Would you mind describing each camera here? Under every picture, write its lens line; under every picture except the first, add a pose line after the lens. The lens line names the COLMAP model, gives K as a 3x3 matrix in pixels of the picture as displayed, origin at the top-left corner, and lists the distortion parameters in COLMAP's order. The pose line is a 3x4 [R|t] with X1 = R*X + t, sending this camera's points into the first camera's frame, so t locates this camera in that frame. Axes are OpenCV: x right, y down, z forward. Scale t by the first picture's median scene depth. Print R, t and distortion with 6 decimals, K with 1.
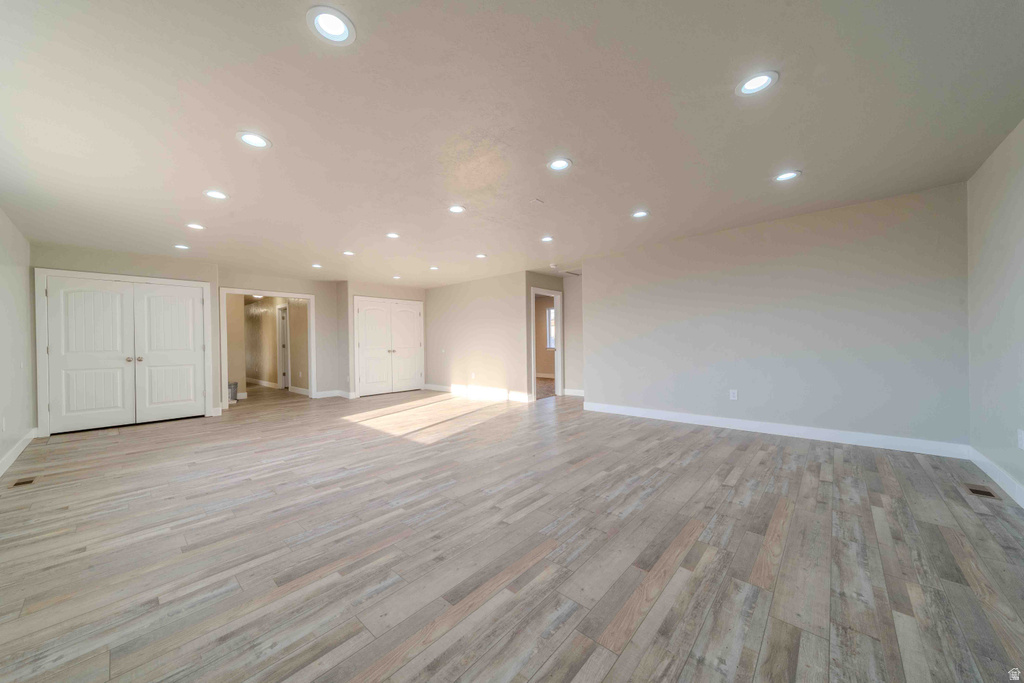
lens RADIAL K [[349.0, 0, 513.3], [0, 349.0, 359.9], [0, 0, 1]] dist [0.007596, 0.000322]
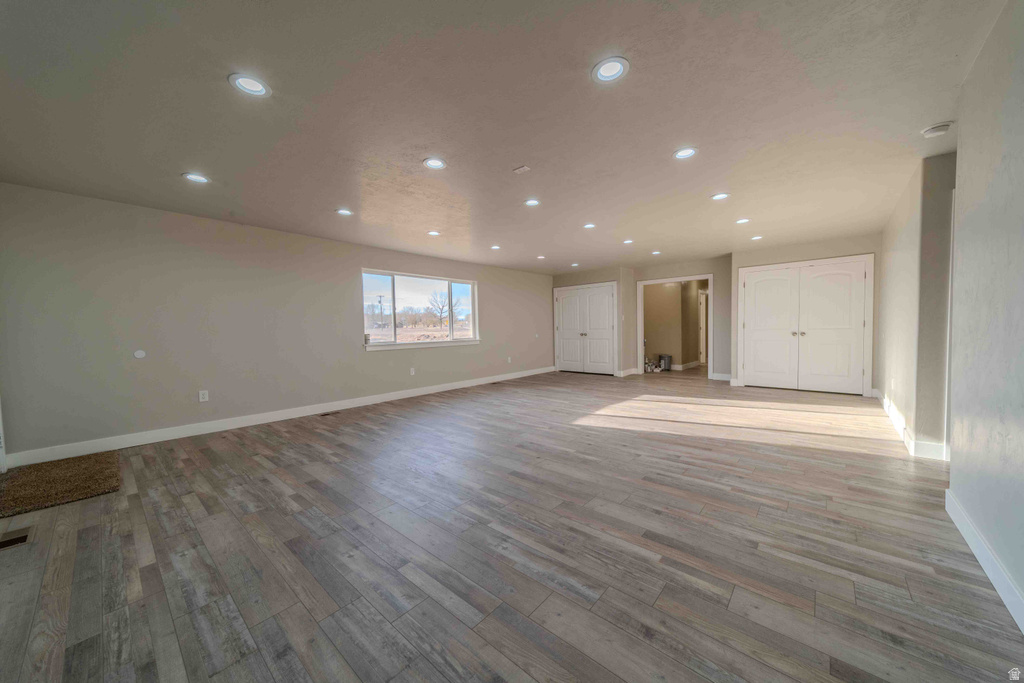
lens RADIAL K [[366.1, 0, 505.1], [0, 366.1, 334.4], [0, 0, 1]] dist [0.006437, -0.000078]
pose [[0.010595, 0.030562, -0.999477, 1.427610], [-0.033556, 0.998981, 0.030191, -0.087979], [0.999381, 0.033219, 0.011610, 1.322544]]
